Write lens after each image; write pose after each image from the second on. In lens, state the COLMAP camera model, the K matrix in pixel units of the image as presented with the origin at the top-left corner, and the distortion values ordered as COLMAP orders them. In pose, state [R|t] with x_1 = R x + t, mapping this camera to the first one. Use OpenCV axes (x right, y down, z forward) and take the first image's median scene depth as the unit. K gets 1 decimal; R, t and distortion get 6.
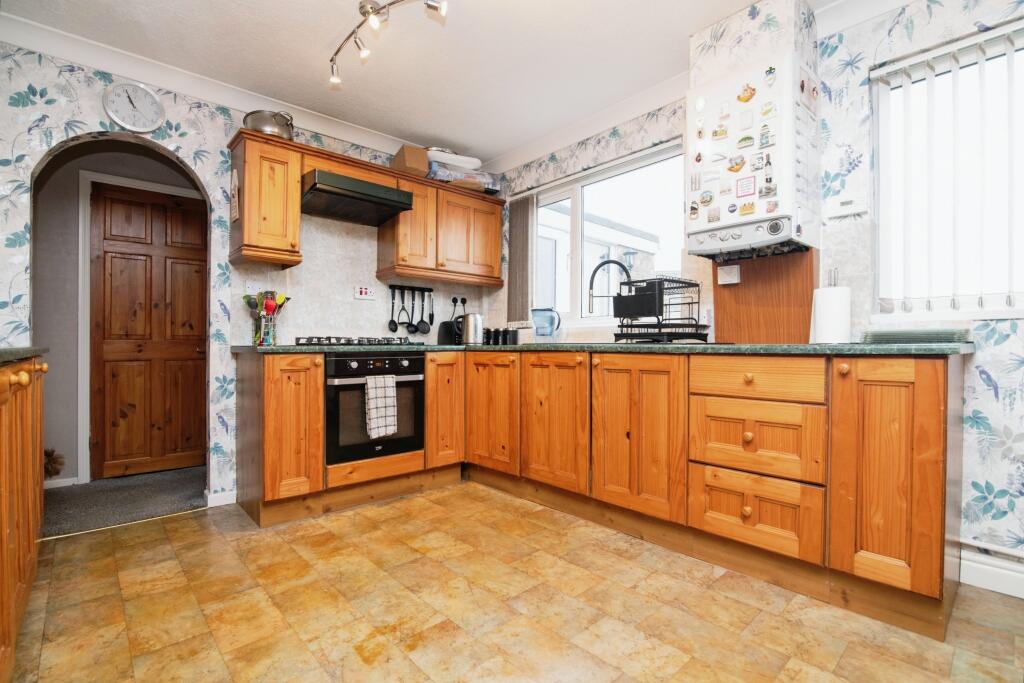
lens RADIAL K [[474.8, 0, 512.0], [0, 474.8, 341.5], [0, 0, 1]] dist [-0.001898, -0.000279]
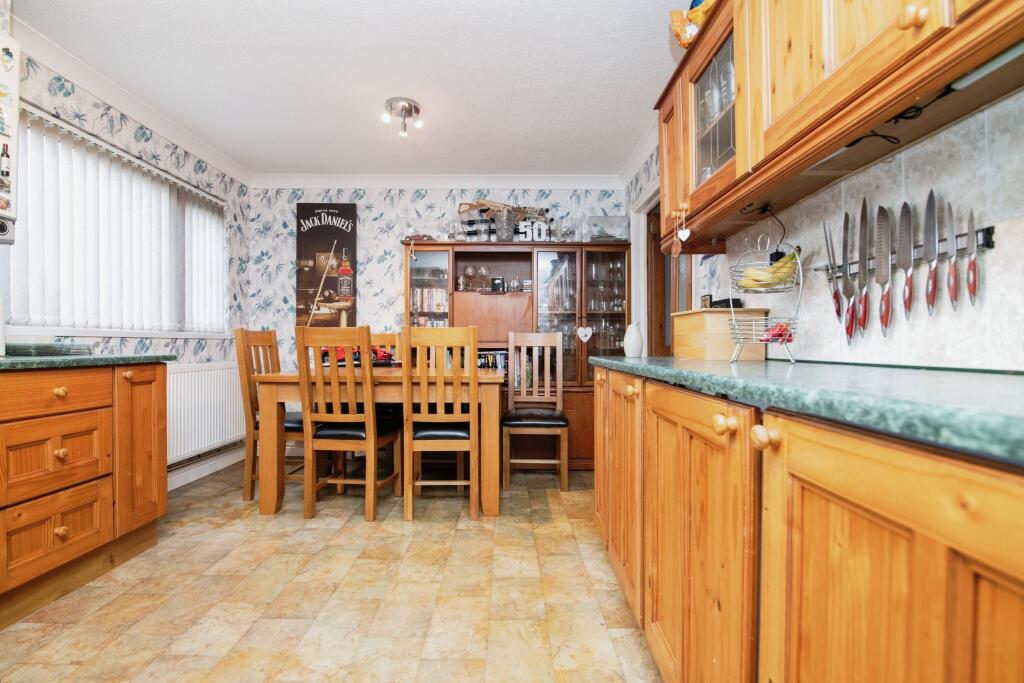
lens RADIAL K [[474.8, 0, 512.0], [0, 474.8, 341.5], [0, 0, 1]] dist [-0.001898, -0.000279]
pose [[-0.735506, 0.006563, 0.677487, -0.877996], [-0.003843, 0.999897, -0.013858, -0.017828], [-0.677507, -0.012796, -0.735405, 1.162250]]
